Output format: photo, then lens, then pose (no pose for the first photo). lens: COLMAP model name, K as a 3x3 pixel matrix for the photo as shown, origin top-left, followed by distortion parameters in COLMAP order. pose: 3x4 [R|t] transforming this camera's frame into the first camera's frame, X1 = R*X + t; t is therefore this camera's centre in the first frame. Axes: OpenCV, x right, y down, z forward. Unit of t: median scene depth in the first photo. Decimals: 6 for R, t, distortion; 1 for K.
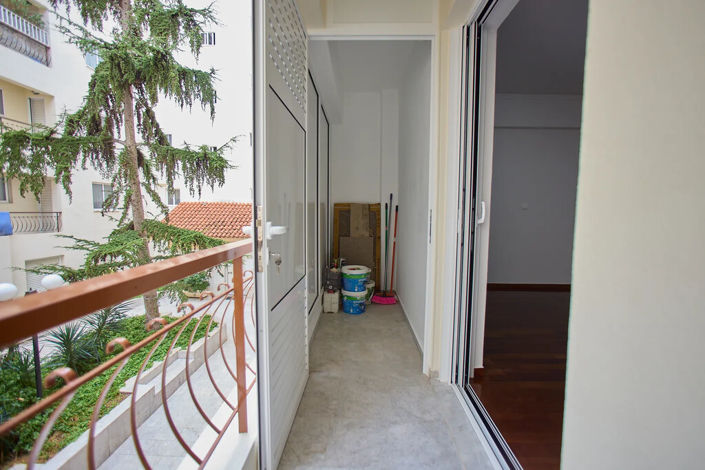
lens RADIAL K [[275.6, 0, 352.5], [0, 275.6, 235.0], [0, 0, 1]] dist [-0.007733, 0.000190]
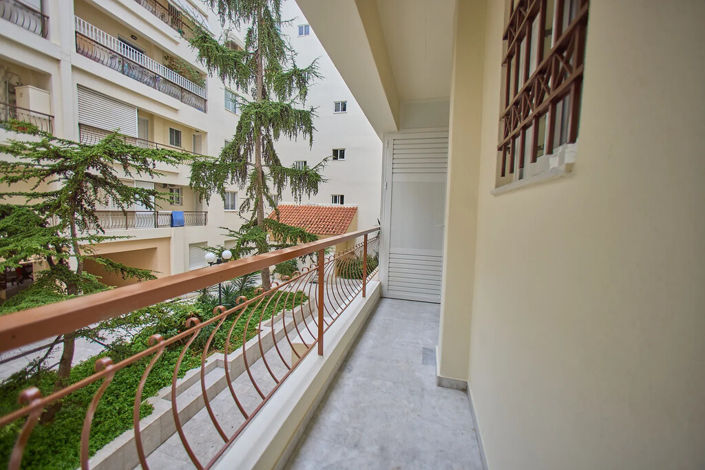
lens RADIAL K [[275.6, 0, 352.5], [0, 275.6, 235.0], [0, 0, 1]] dist [-0.007733, 0.000190]
pose [[0.970785, 0.034119, -0.237515, 0.028109], [-0.035827, 0.999354, -0.002880, 0.017479], [0.237263, 0.011306, 0.971380, -0.278232]]
